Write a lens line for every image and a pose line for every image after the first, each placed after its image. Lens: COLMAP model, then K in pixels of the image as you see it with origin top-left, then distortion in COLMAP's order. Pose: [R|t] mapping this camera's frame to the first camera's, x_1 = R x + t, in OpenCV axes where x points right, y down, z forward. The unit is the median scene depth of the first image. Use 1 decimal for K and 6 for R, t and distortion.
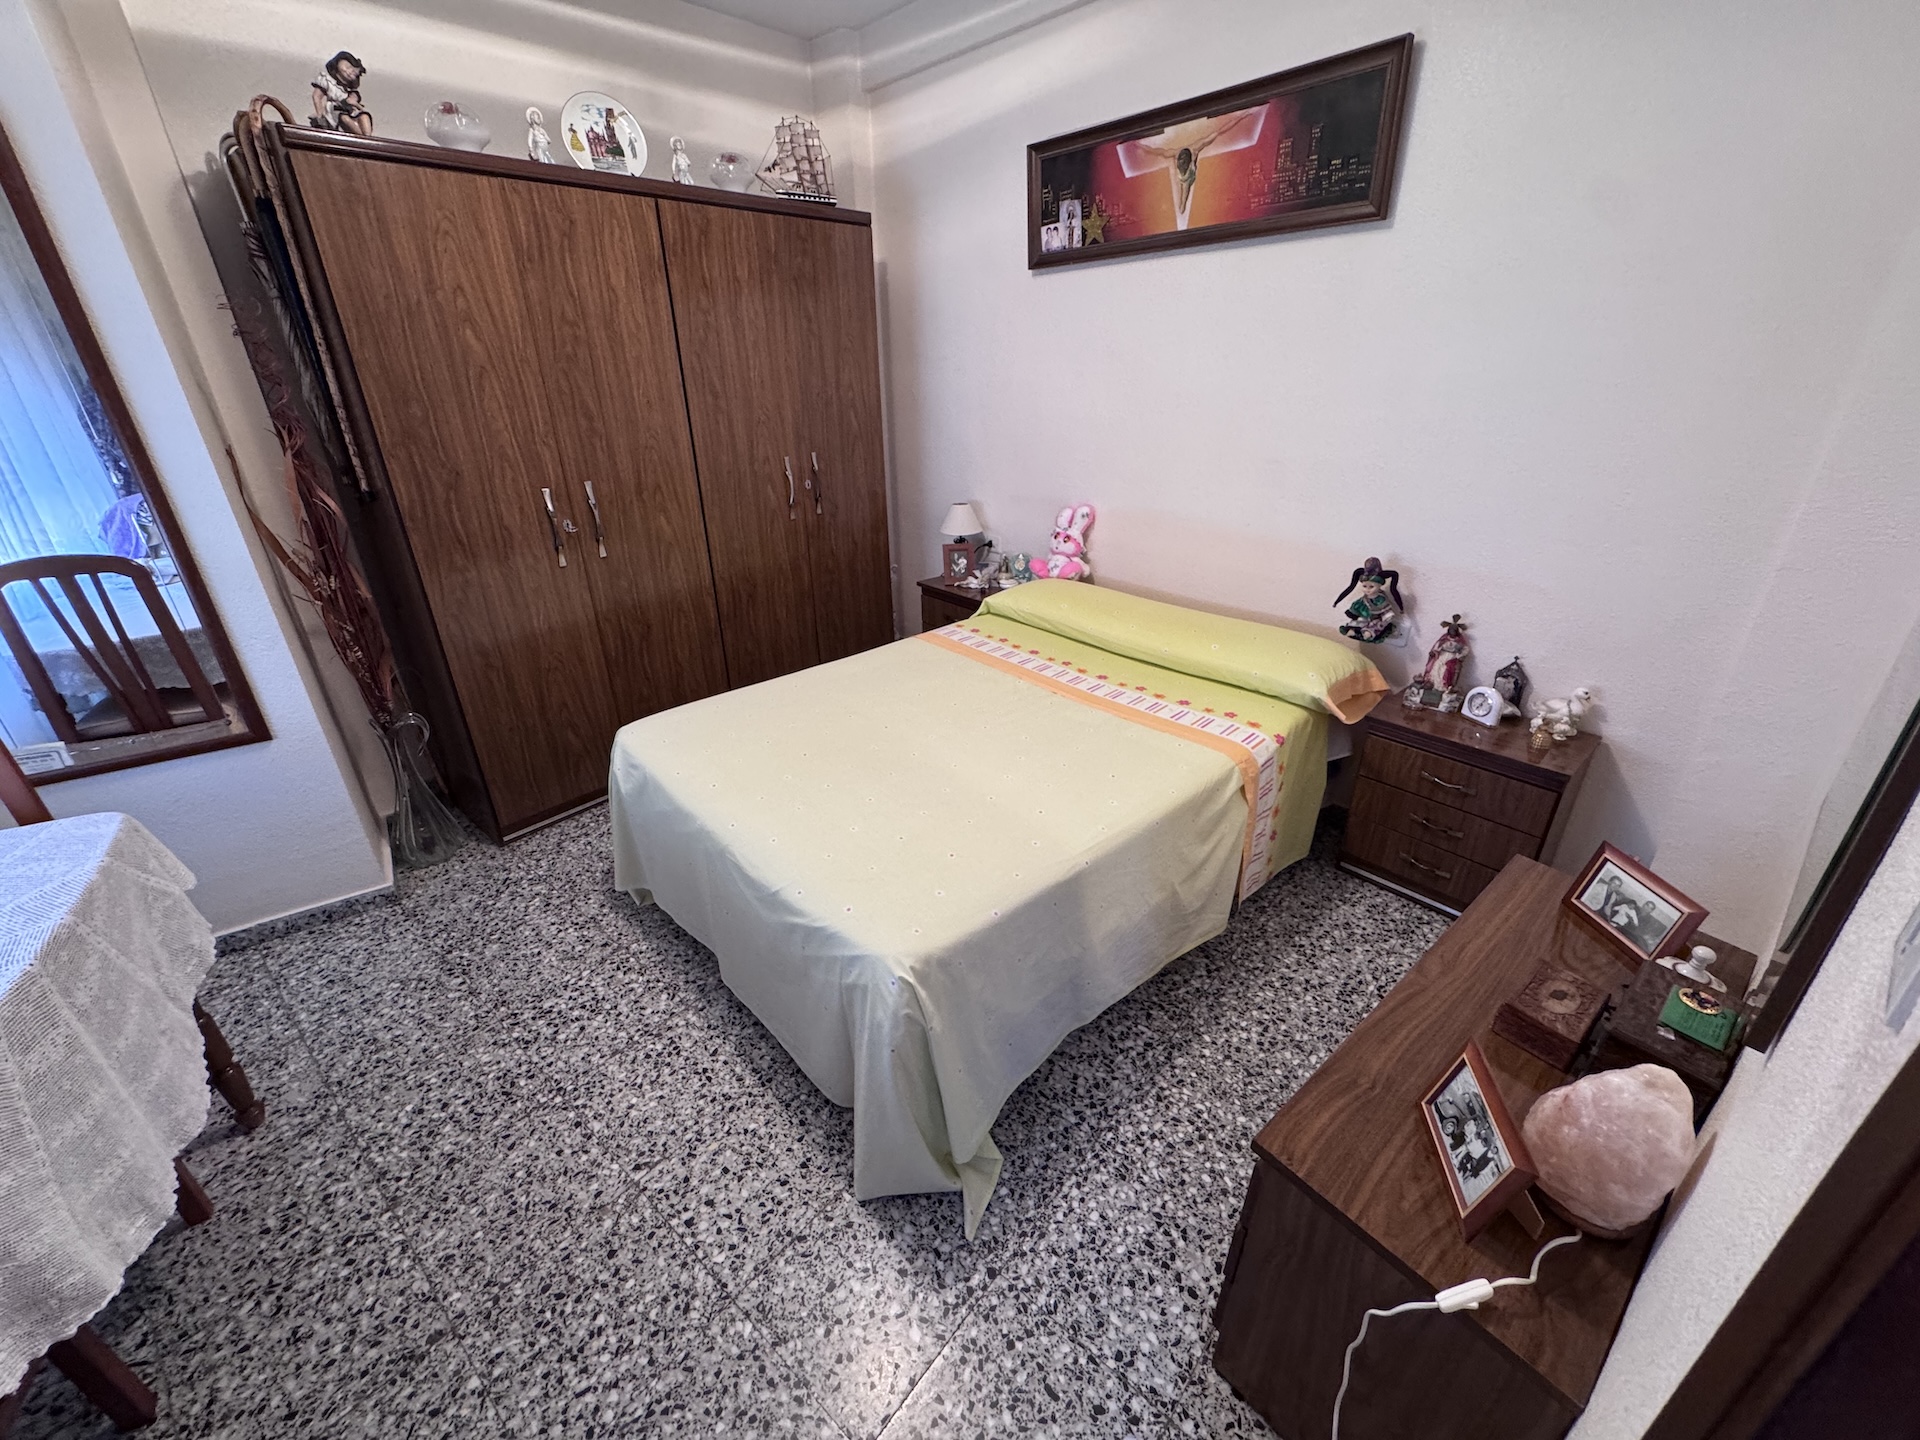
lens RADIAL K [[770.6, 0, 960.2], [0, 770.6, 718.1], [0, 0, 1]] dist [-0.007443, 0.000910]
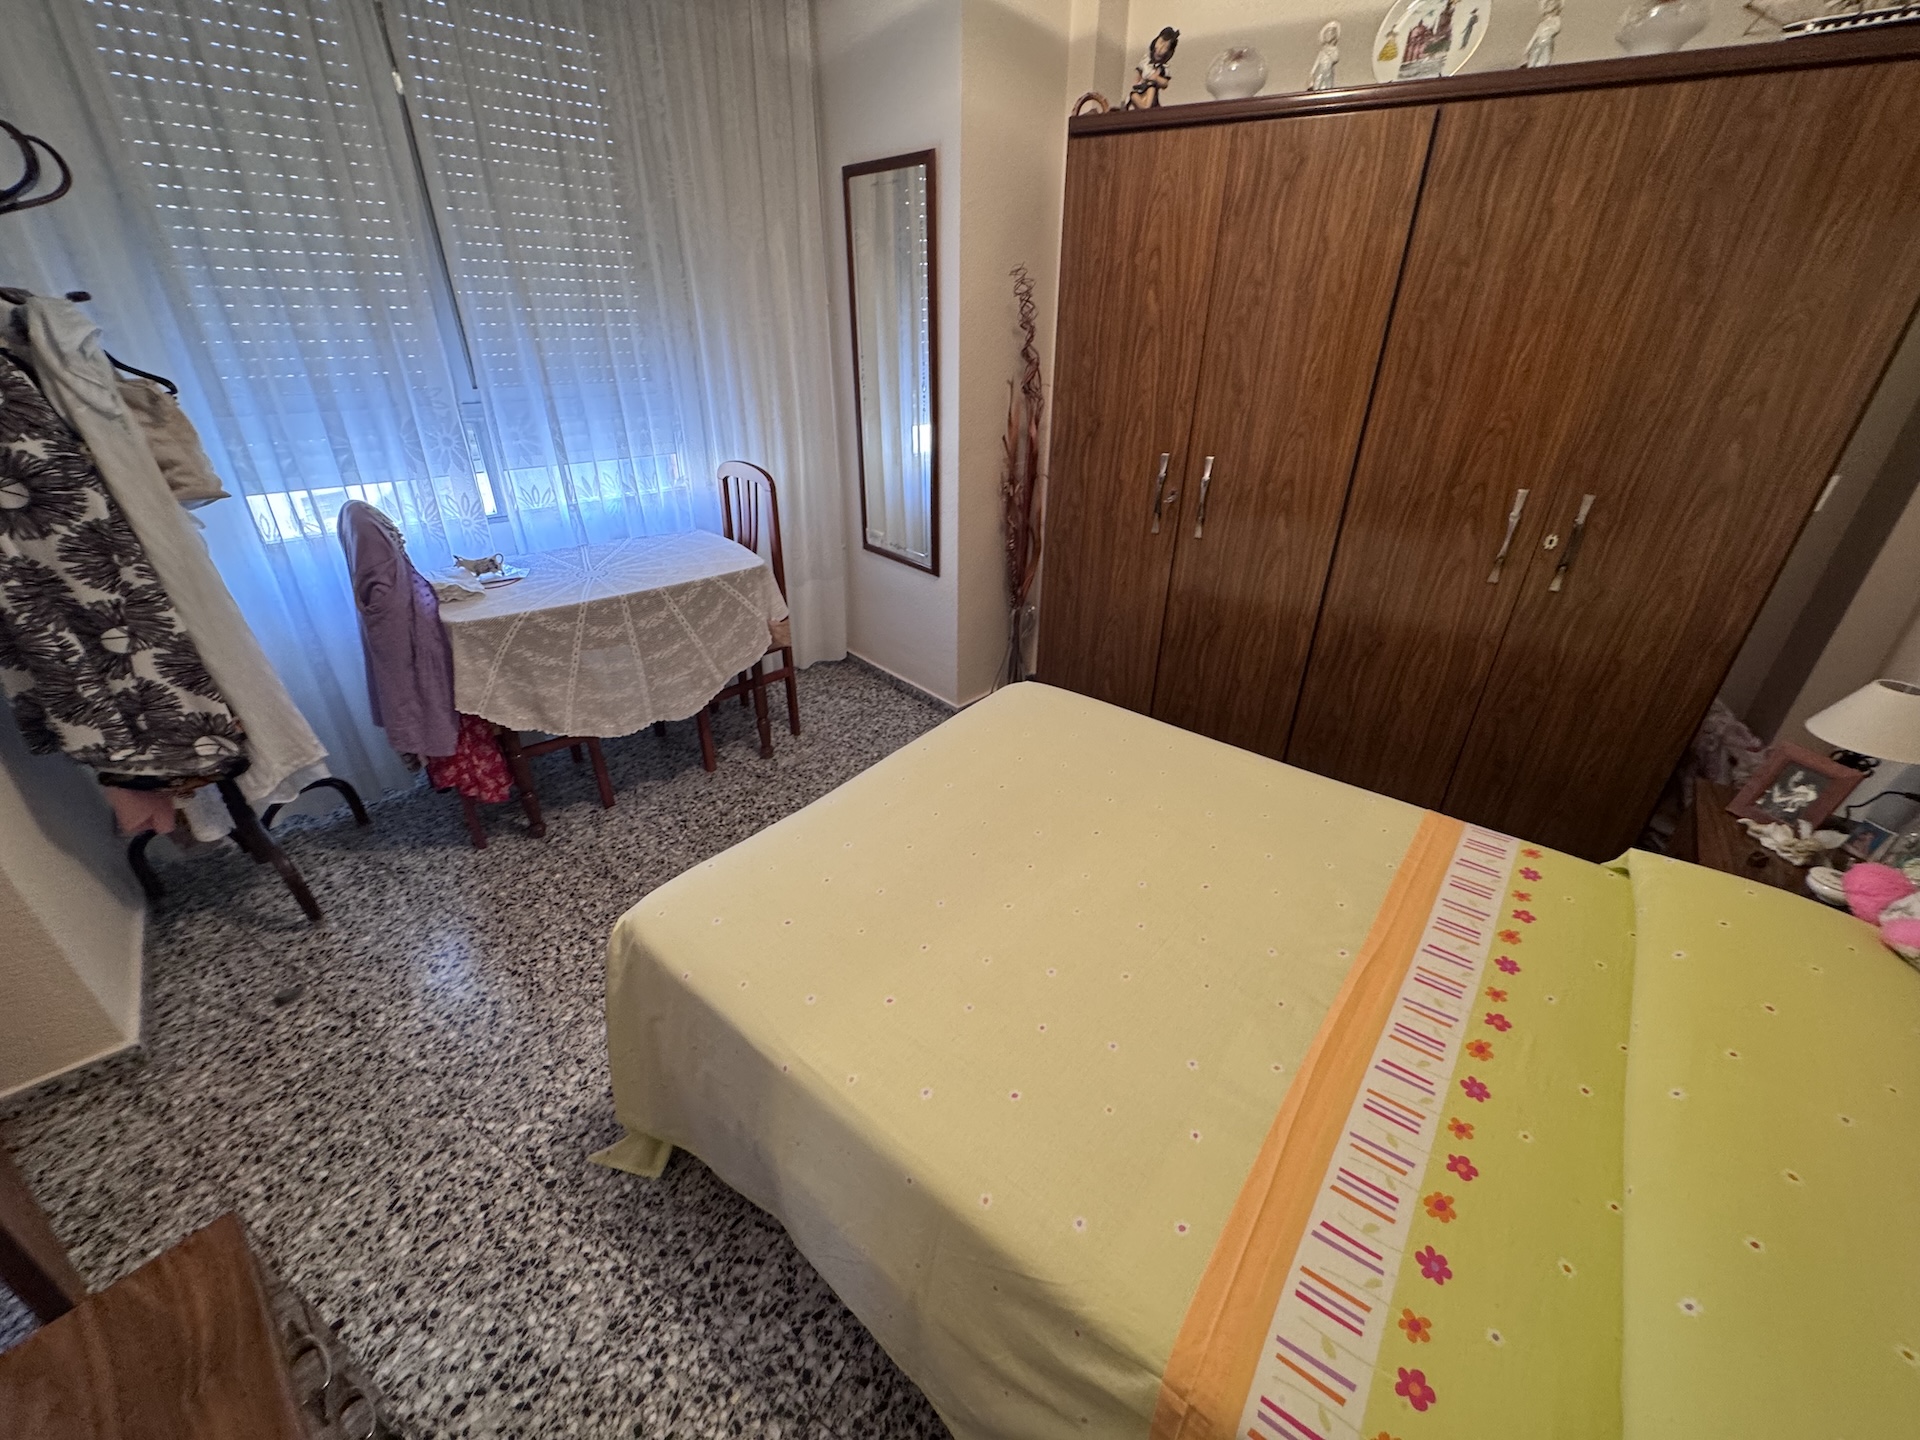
lens RADIAL K [[770.6, 0, 960.6], [0, 770.6, 716.3], [0, 0, 1]] dist [-0.007443, 0.000910]
pose [[0.158857, 0.477588, -0.864103, 0.676473], [-0.434414, 0.819754, 0.373214, -0.430484], [0.886594, 0.316091, 0.337694, 0.837067]]
